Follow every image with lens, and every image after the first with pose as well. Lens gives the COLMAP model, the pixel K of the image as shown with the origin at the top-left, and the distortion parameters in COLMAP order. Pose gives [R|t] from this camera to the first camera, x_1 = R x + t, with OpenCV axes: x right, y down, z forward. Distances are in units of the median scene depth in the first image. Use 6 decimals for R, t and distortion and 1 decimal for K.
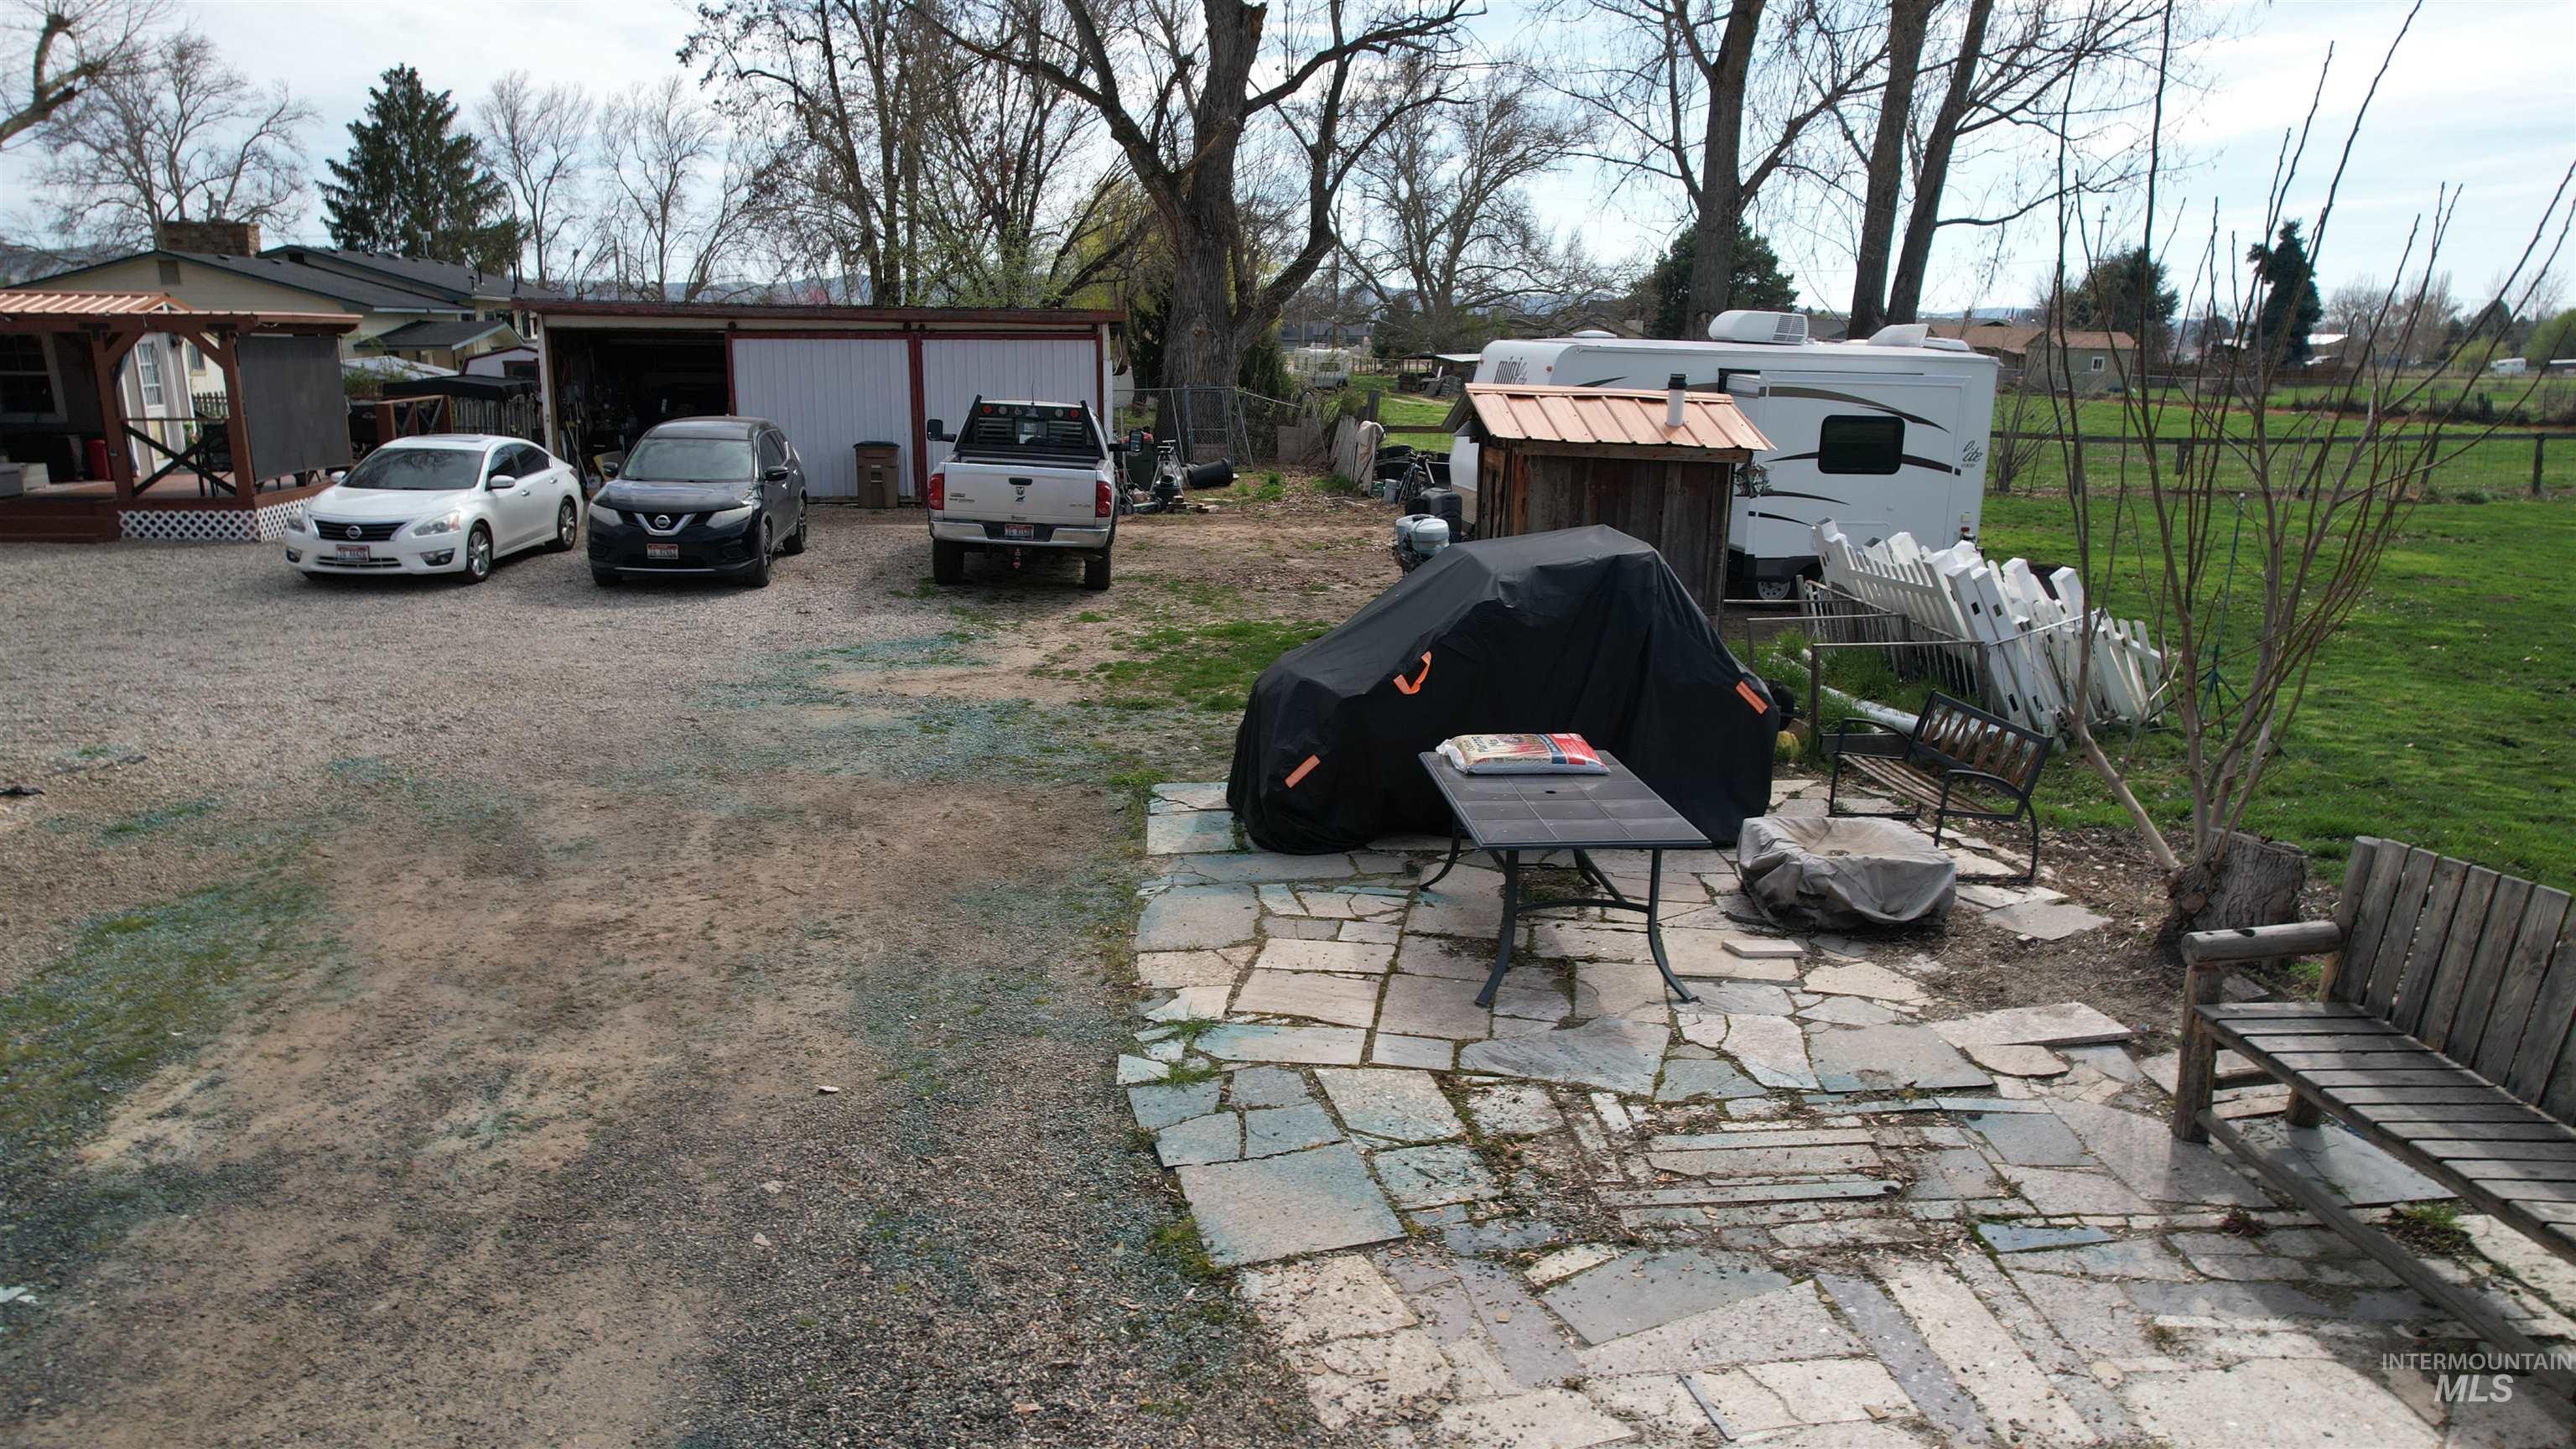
lens RADIAL K [[1691.7, 0, 1279.4], [0, 1691.7, 737.5], [0, 0, 1]] dist [-0.083461, 0.079779]
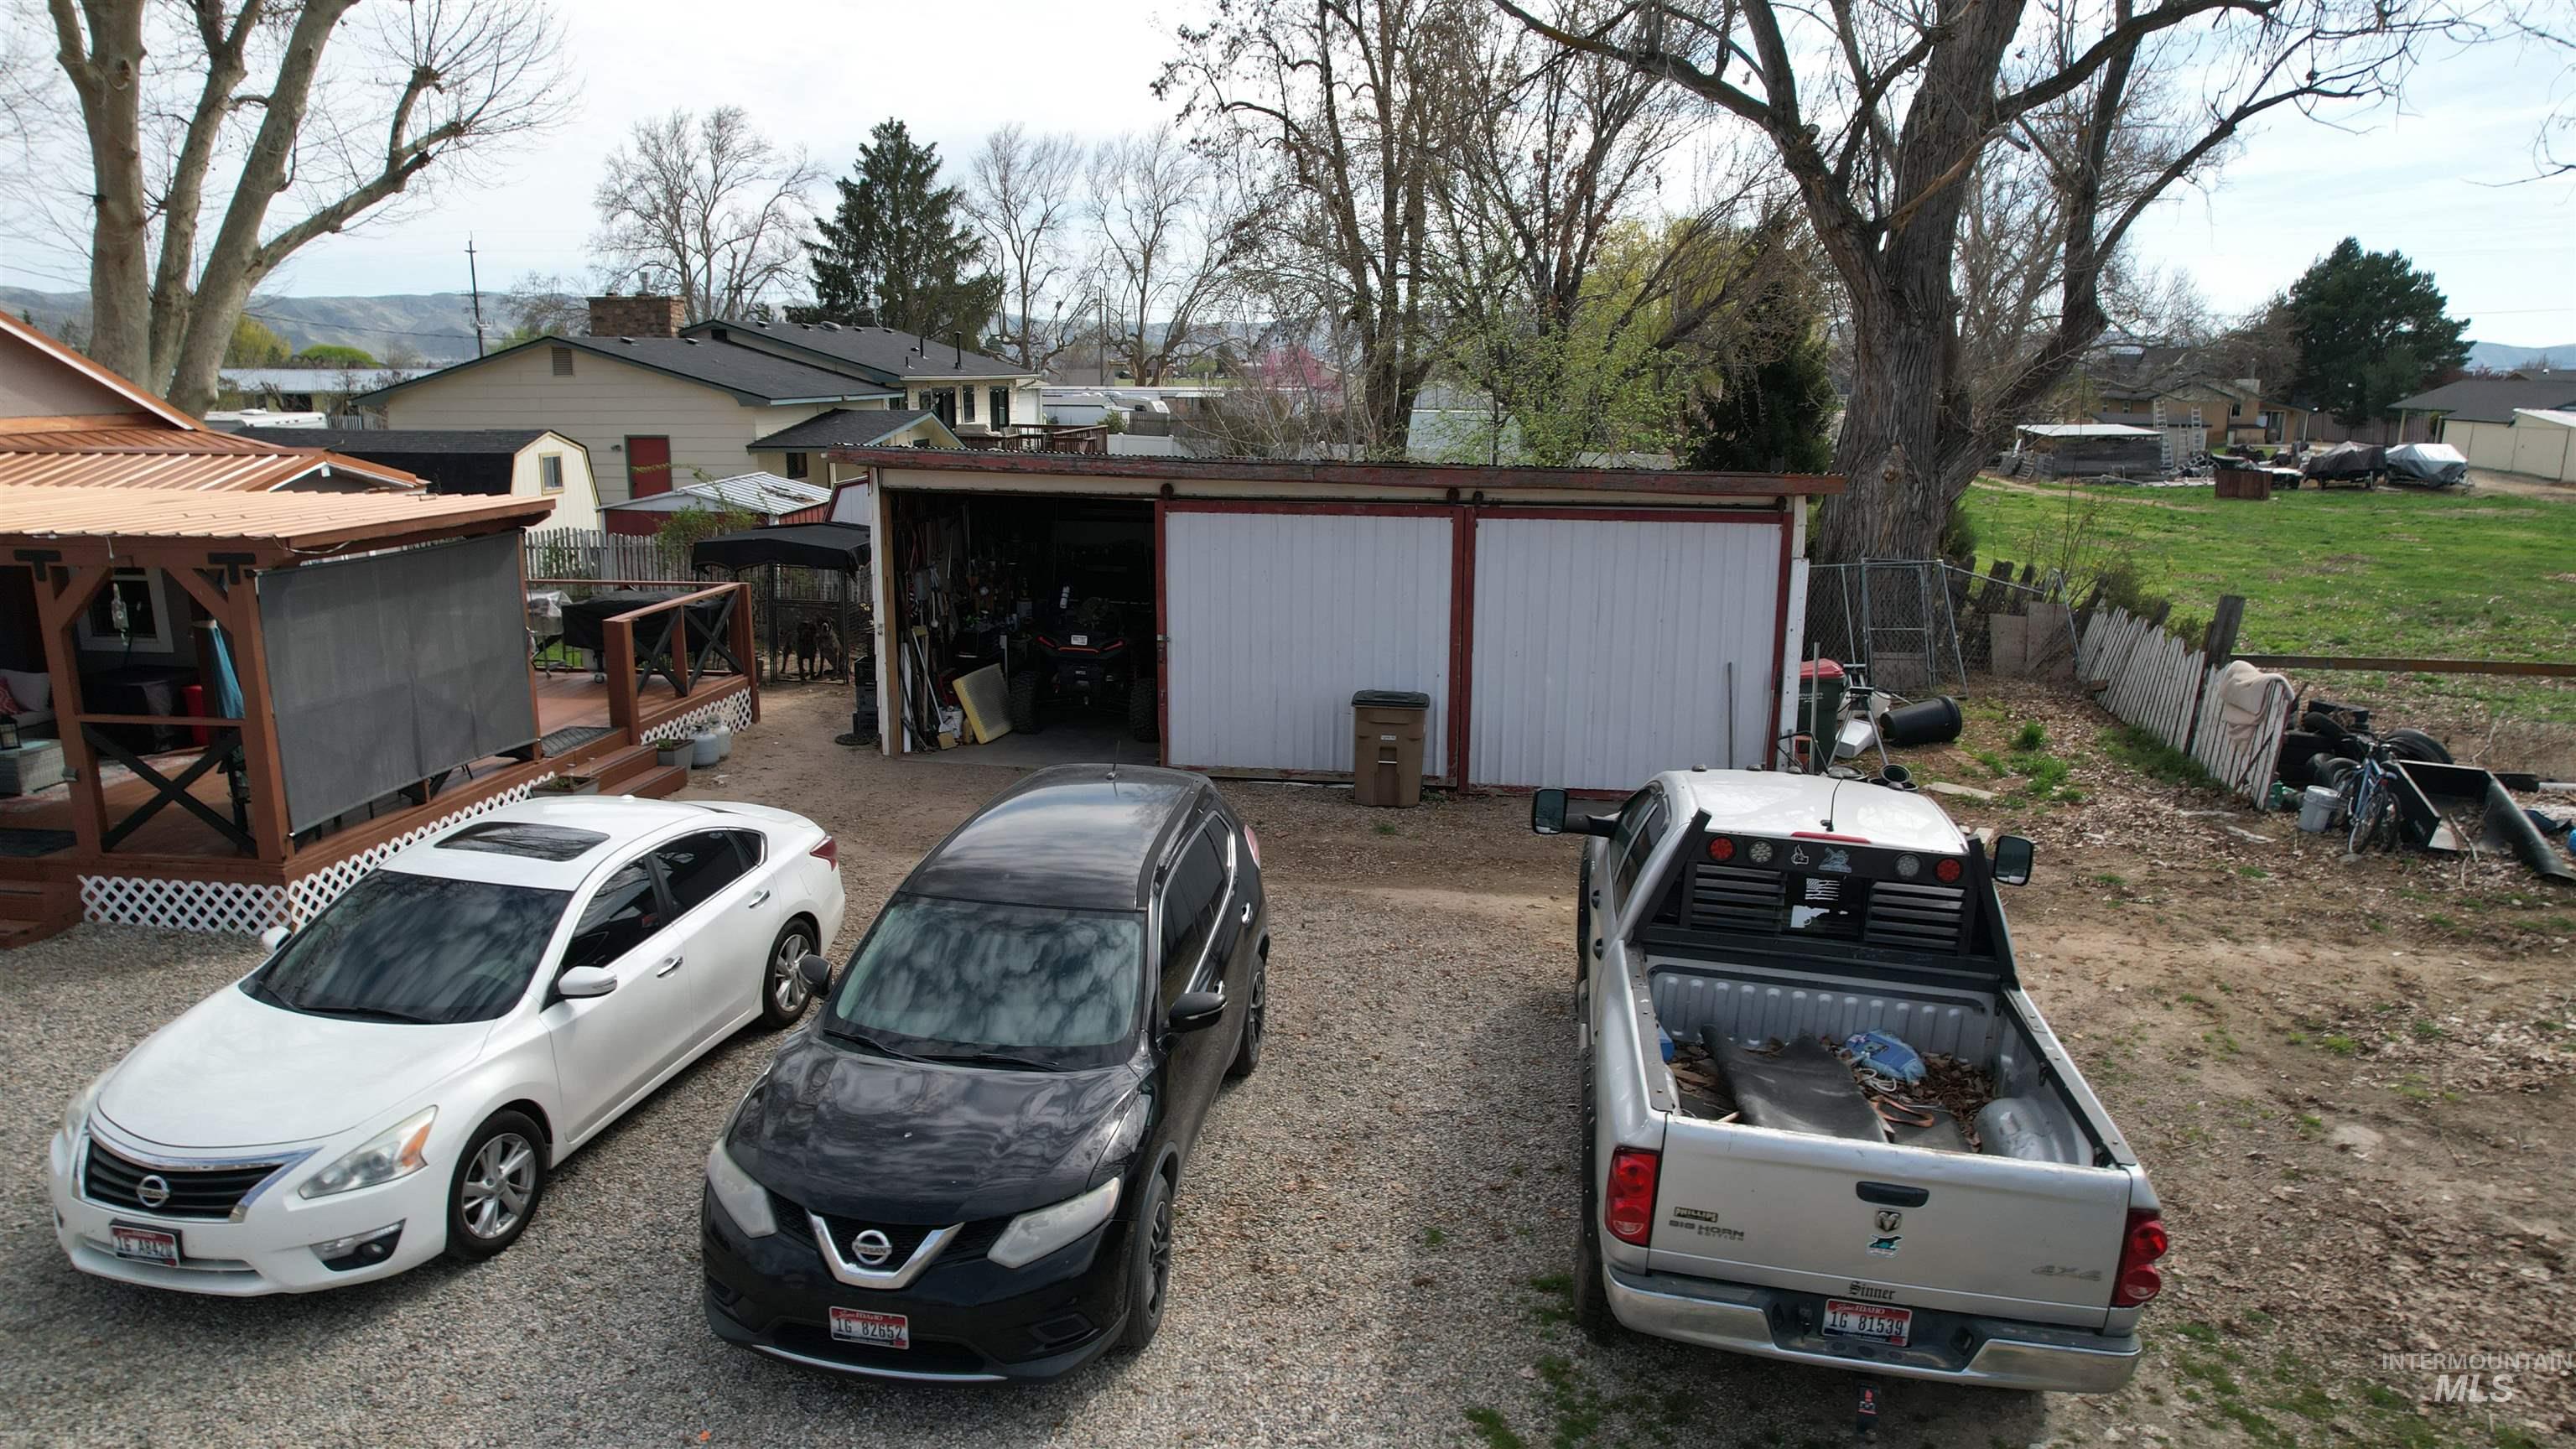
lens RADIAL K [[1643.3, 0, 1288.0], [0, 1643.3, 724.5], [0, 0, 1]] dist [-0.080014, 0.070638]
pose [[0.964852, 0.052070, -0.257584, -0.062135], [-0.057275, 0.998277, -0.012740, -0.076111], [0.256477, 0.027046, 0.966172, 0.214424]]
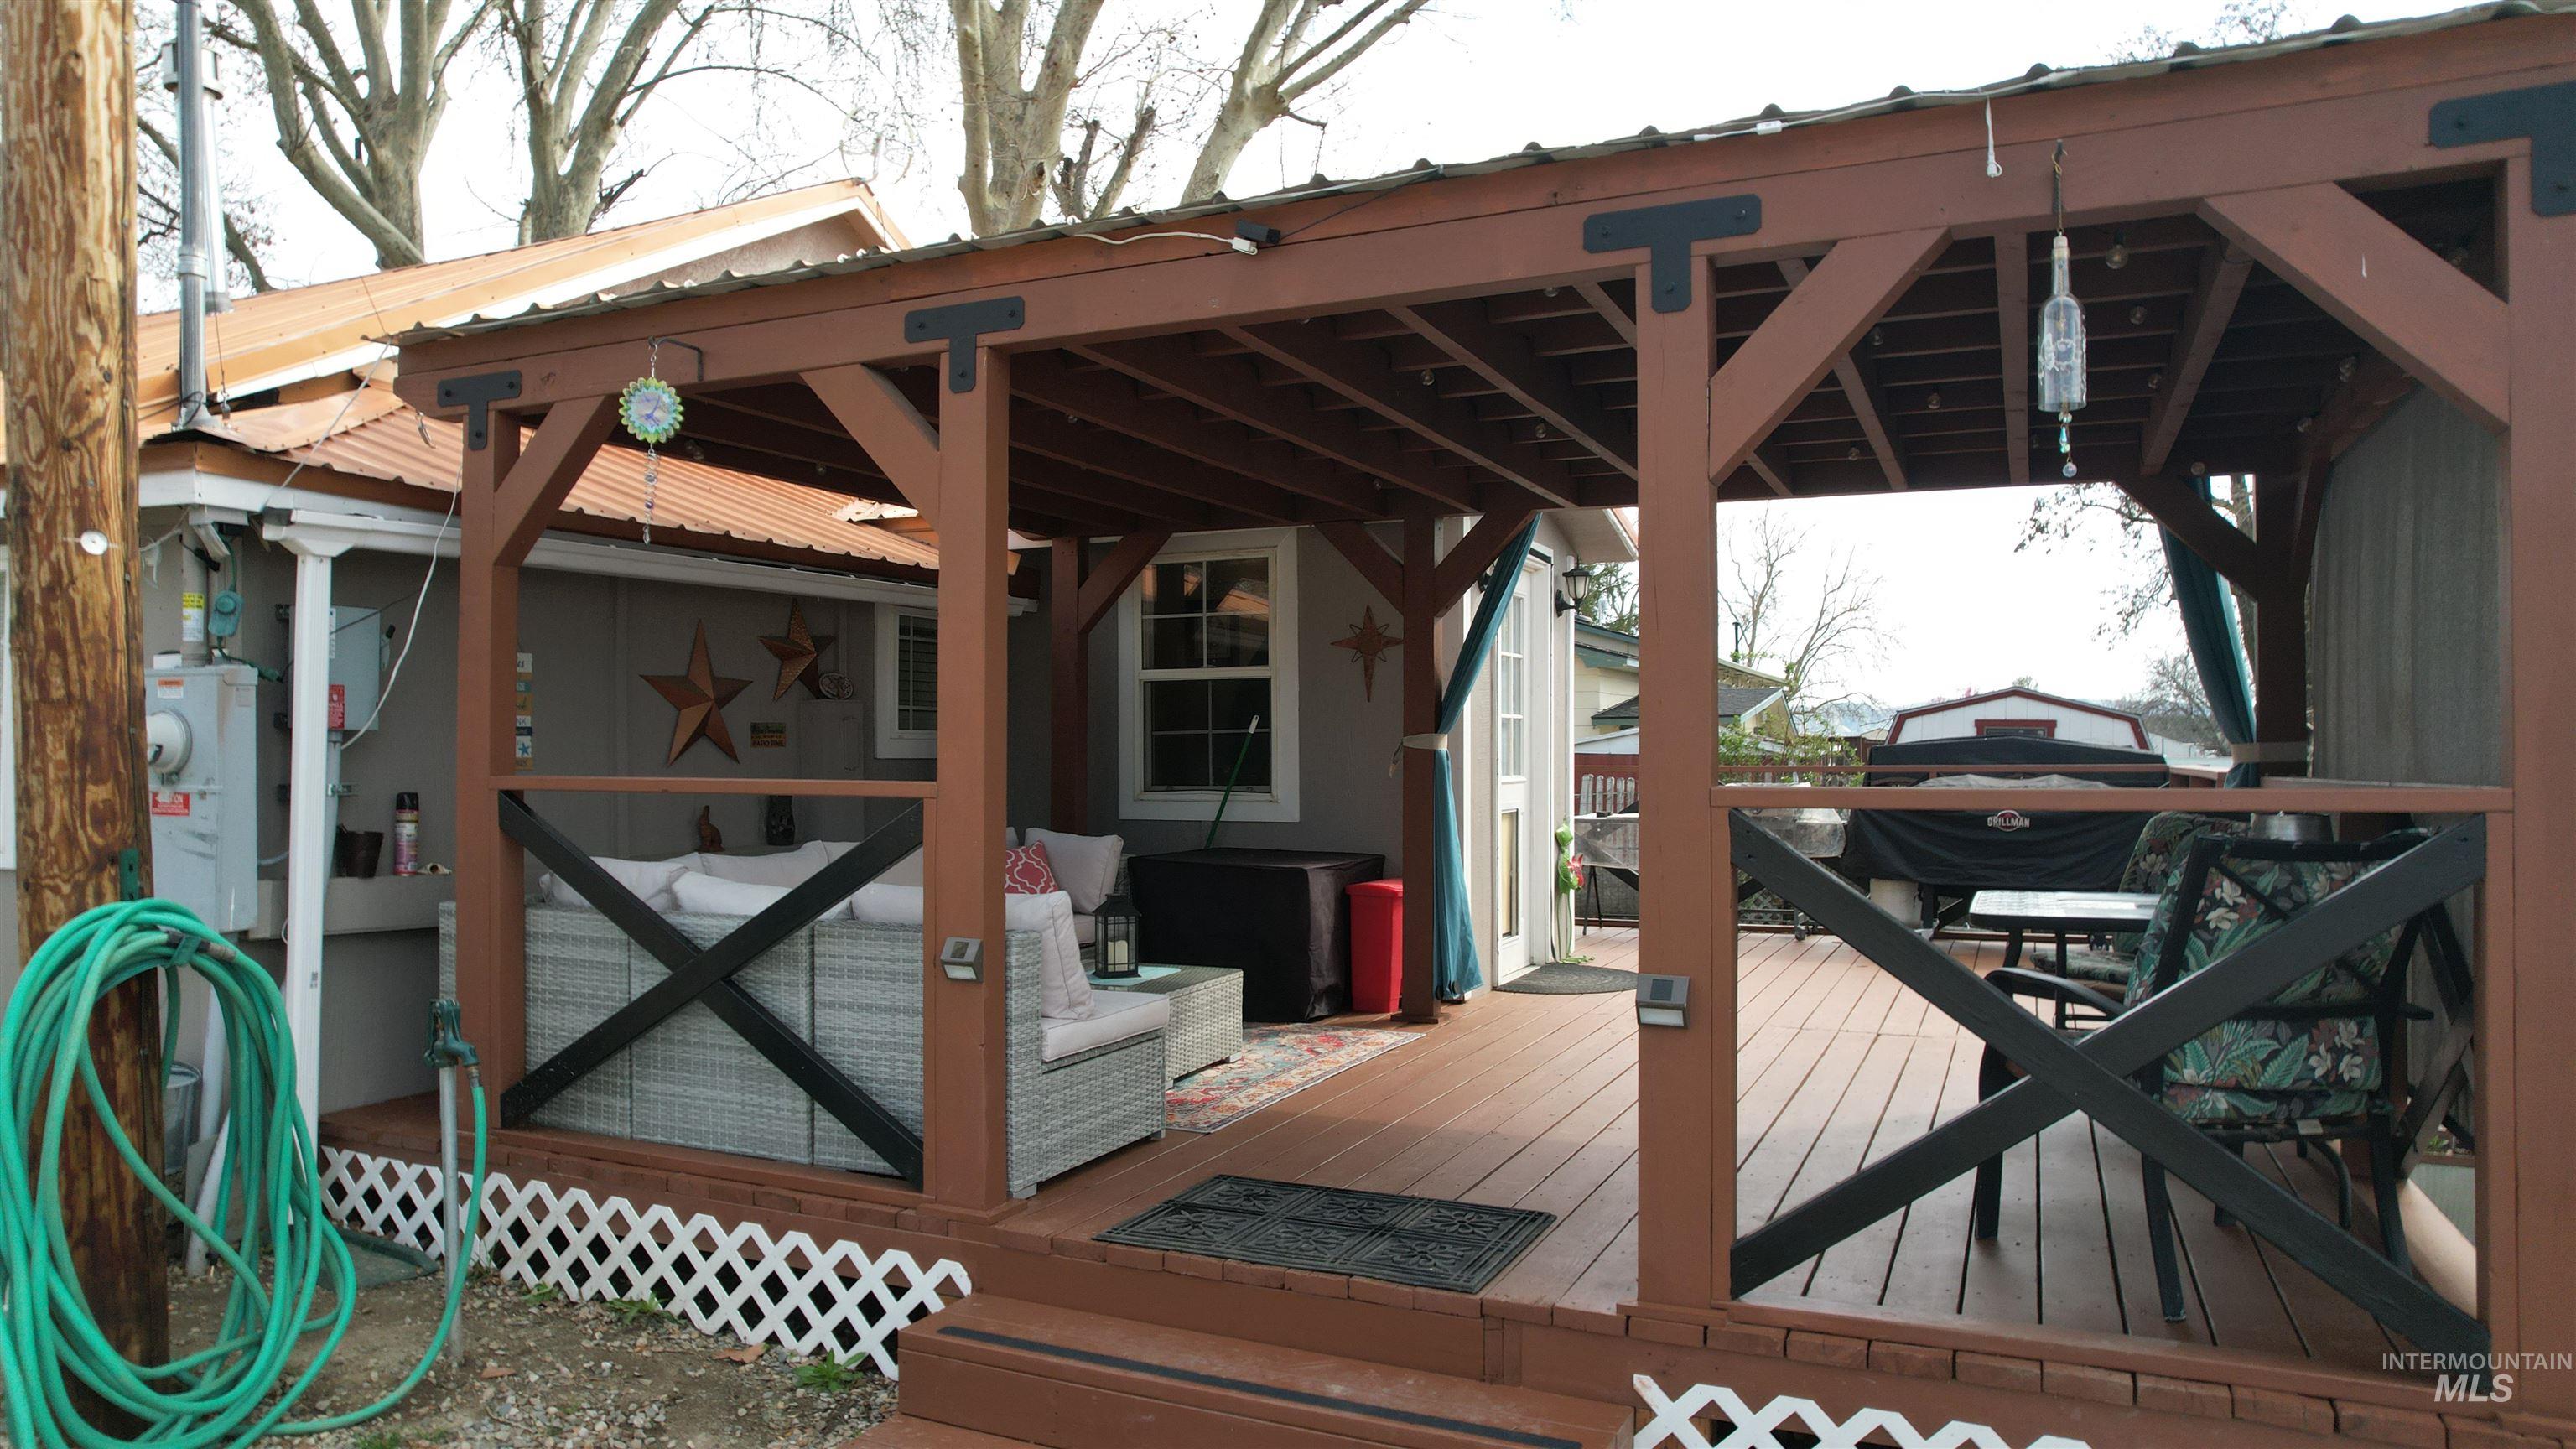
lens RADIAL K [[1643.3, 0, 1288.0], [0, 1643.3, 724.5], [0, 0, 1]] dist [-0.080014, 0.070638]
pose [[0.844536, -0.017039, -0.535227, -0.242140], [-0.121486, 0.967337, -0.222488, -0.058690], [0.521536, 0.252922, 0.814881, 0.314698]]
